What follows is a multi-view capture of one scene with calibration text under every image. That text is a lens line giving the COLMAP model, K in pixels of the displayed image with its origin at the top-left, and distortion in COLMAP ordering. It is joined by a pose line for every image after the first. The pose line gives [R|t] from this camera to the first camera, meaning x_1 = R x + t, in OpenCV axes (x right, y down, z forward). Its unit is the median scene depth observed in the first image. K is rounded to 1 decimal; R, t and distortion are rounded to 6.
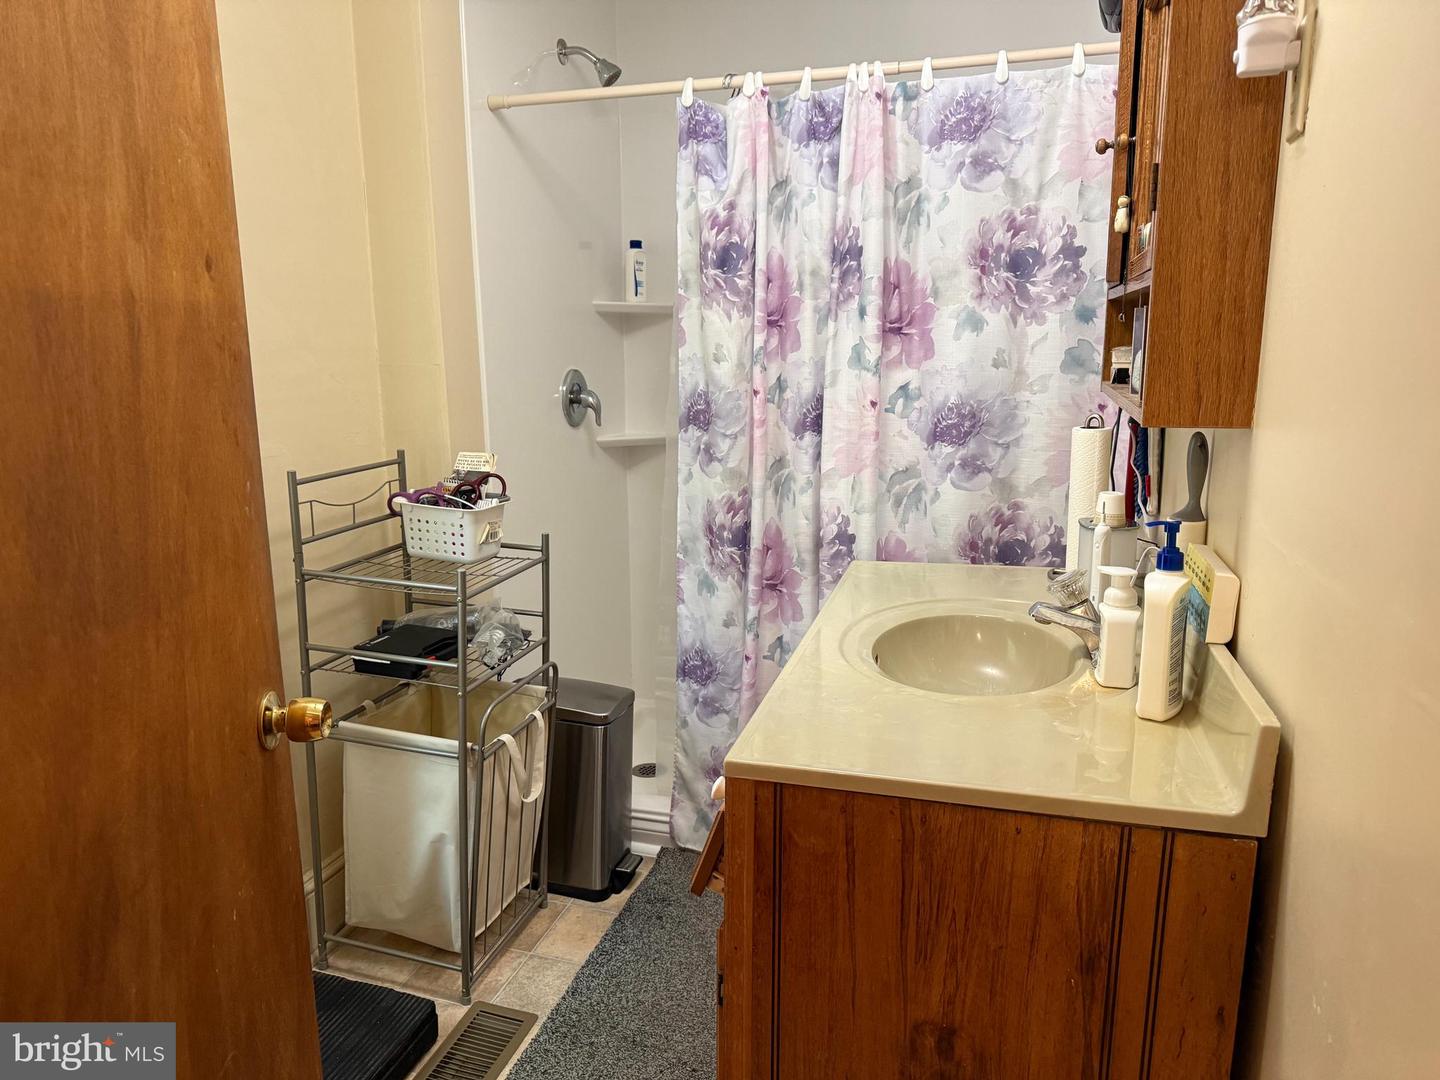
lens RADIAL K [[1007.5, 0, 719.4], [0, 1007.5, 543.2], [0, 0, 1]] dist [0.023187, -0.000937]
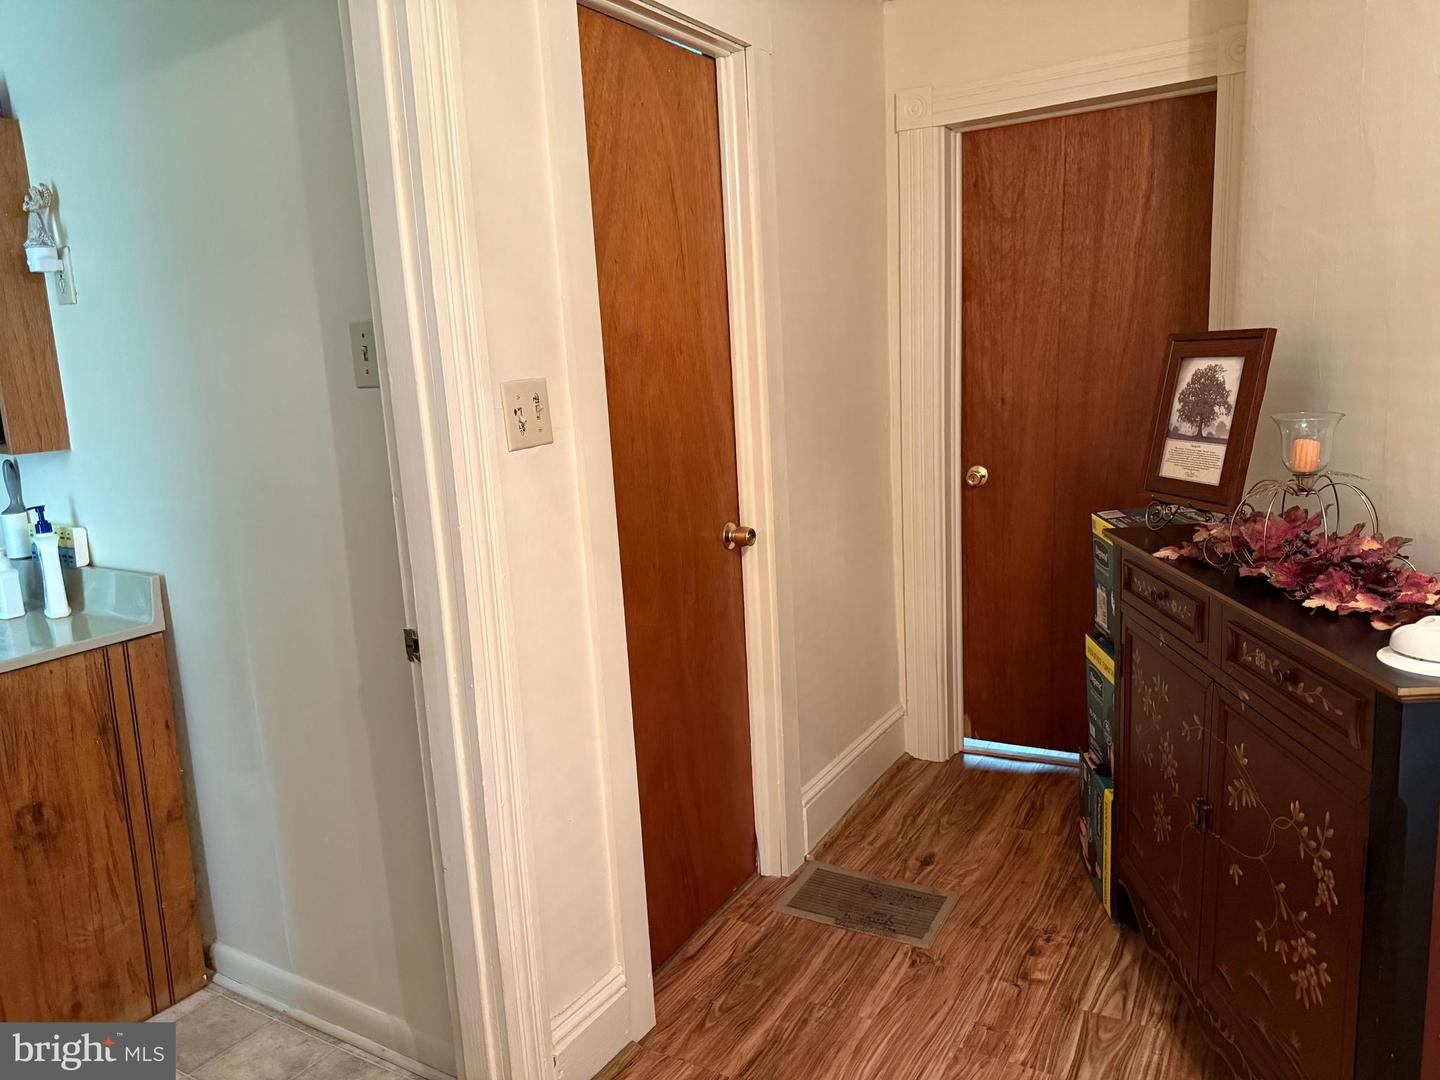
lens RADIAL K [[1007.5, 0, 716.2], [0, 1007.5, 543.0], [0, 0, 1]] dist [0.023187, -0.000937]
pose [[0.268388, -0.190574, 0.944272, -0.966702], [0.242130, 0.962112, 0.125354, 0.107591], [-0.932384, 0.194993, 0.304363, -0.657283]]
